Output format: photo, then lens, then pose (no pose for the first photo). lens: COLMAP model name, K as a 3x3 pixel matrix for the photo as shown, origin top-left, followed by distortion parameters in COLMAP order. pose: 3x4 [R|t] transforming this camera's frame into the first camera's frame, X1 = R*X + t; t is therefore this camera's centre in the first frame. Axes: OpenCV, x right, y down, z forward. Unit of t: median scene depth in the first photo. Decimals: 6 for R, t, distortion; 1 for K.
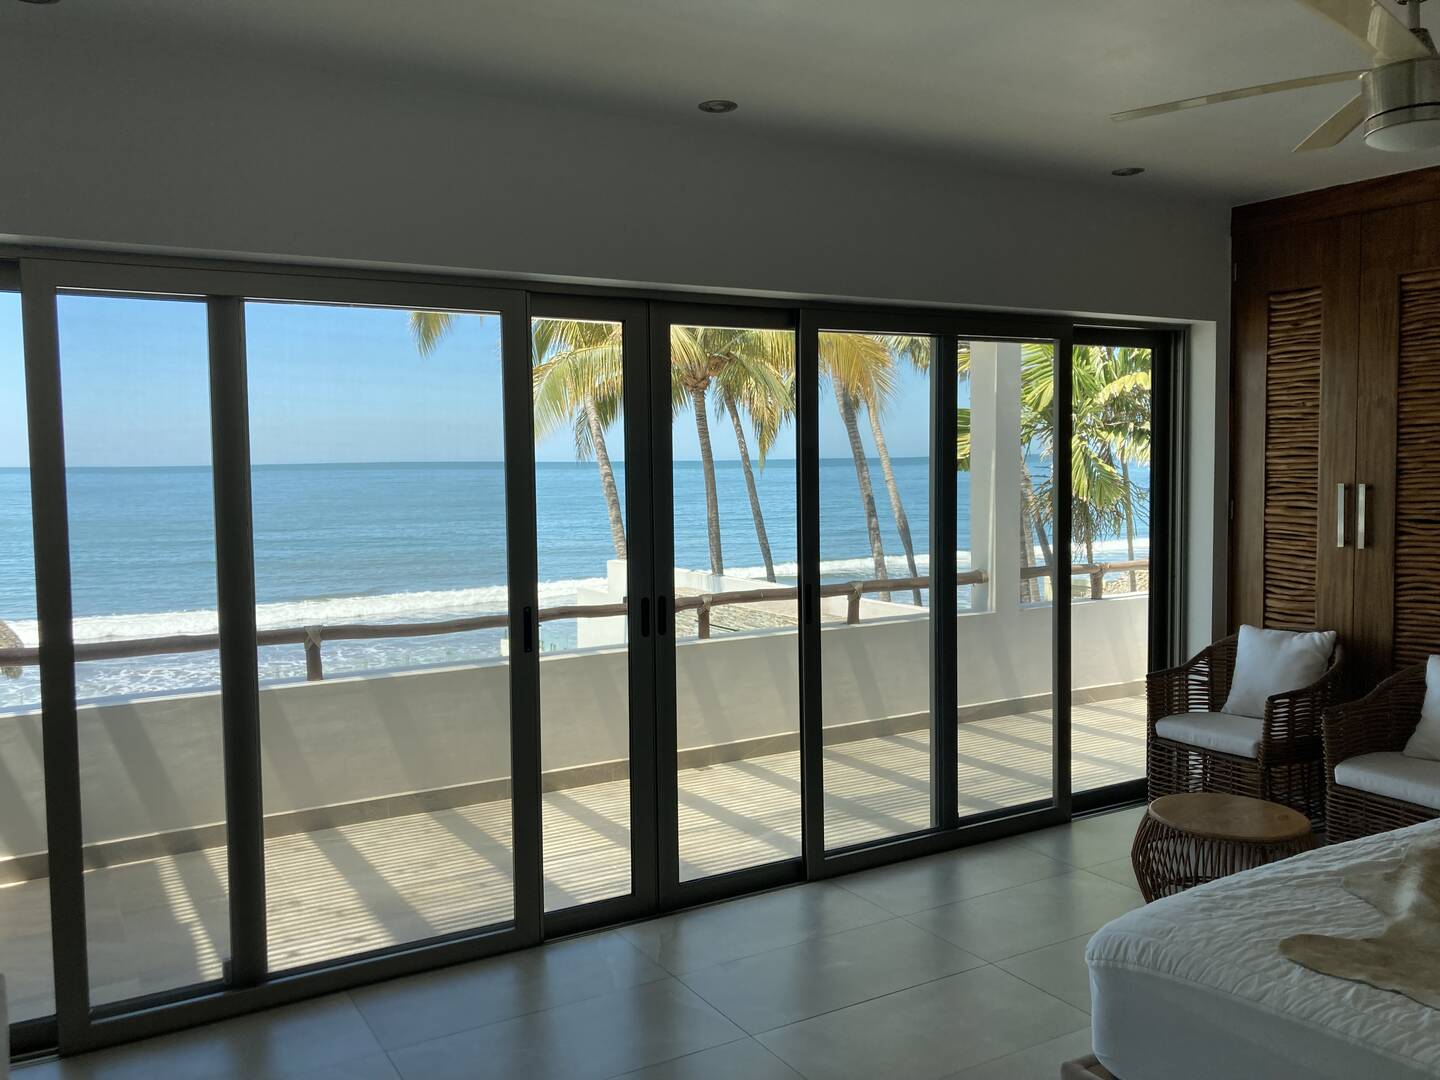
lens RADIAL K [[1167.0, 0, 707.6], [0, 1167.0, 537.3], [0, 0, 1]] dist [0.041431, -0.044698]
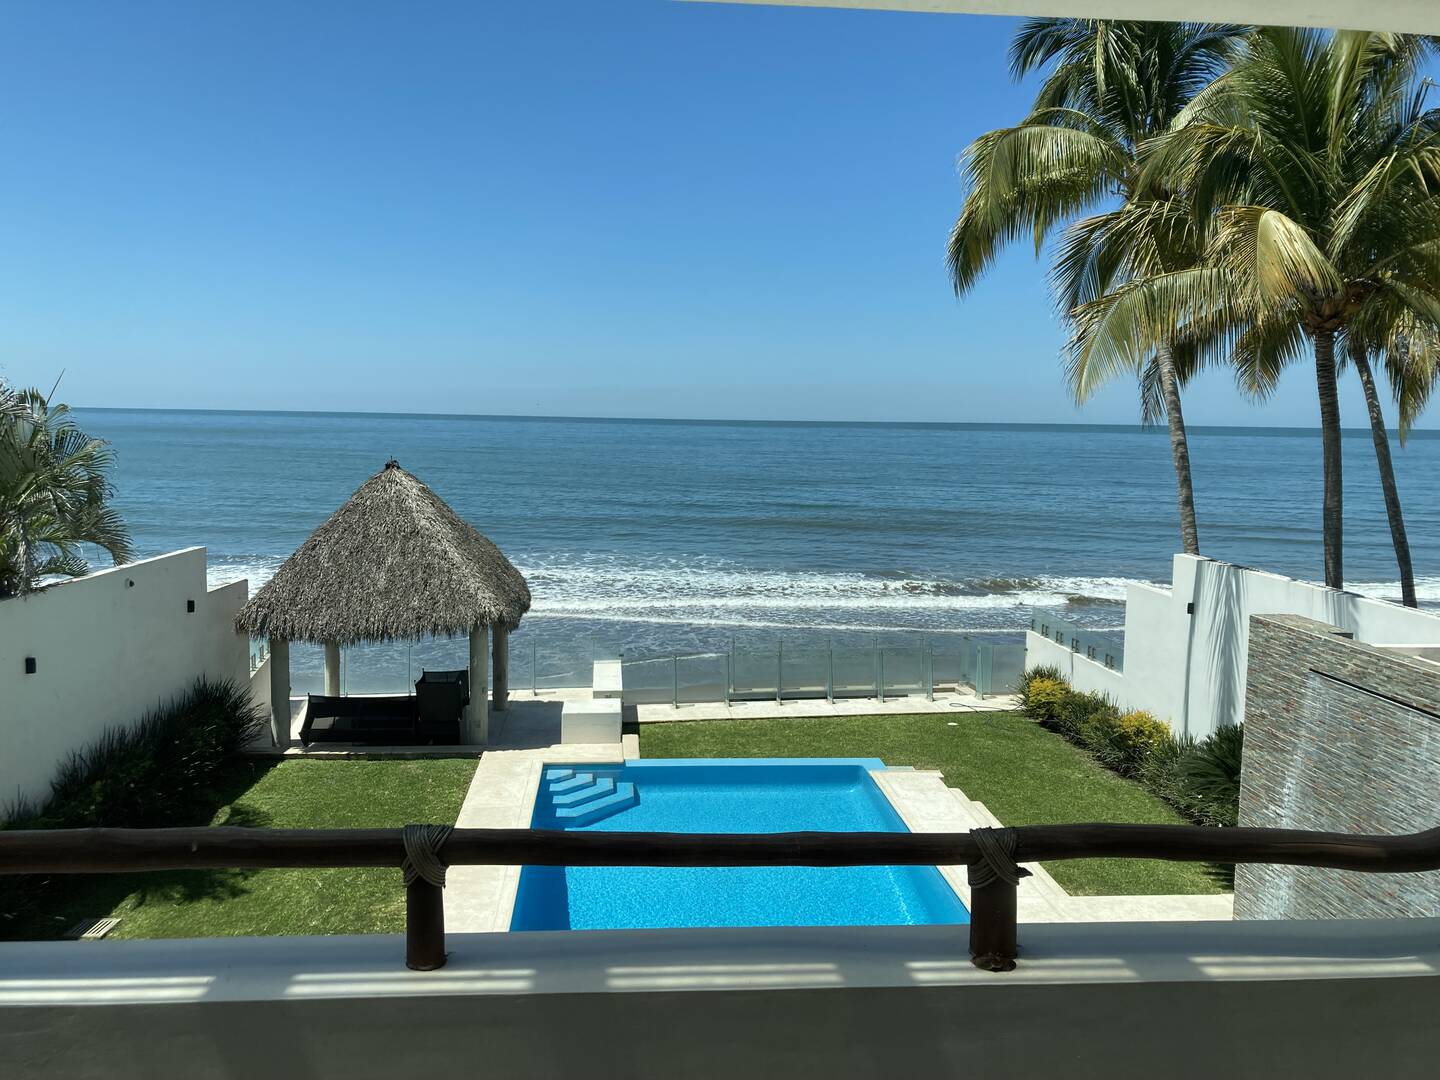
lens RADIAL K [[1167.0, 0, 719.9], [0, 1167.0, 541.2], [0, 0, 1]] dist [0.041431, -0.044698]
pose [[0.900751, 0.069268, -0.428777, -0.021455], [-0.054394, 0.997419, 0.046864, -0.007180], [0.430917, -0.018890, 0.902194, 0.147374]]
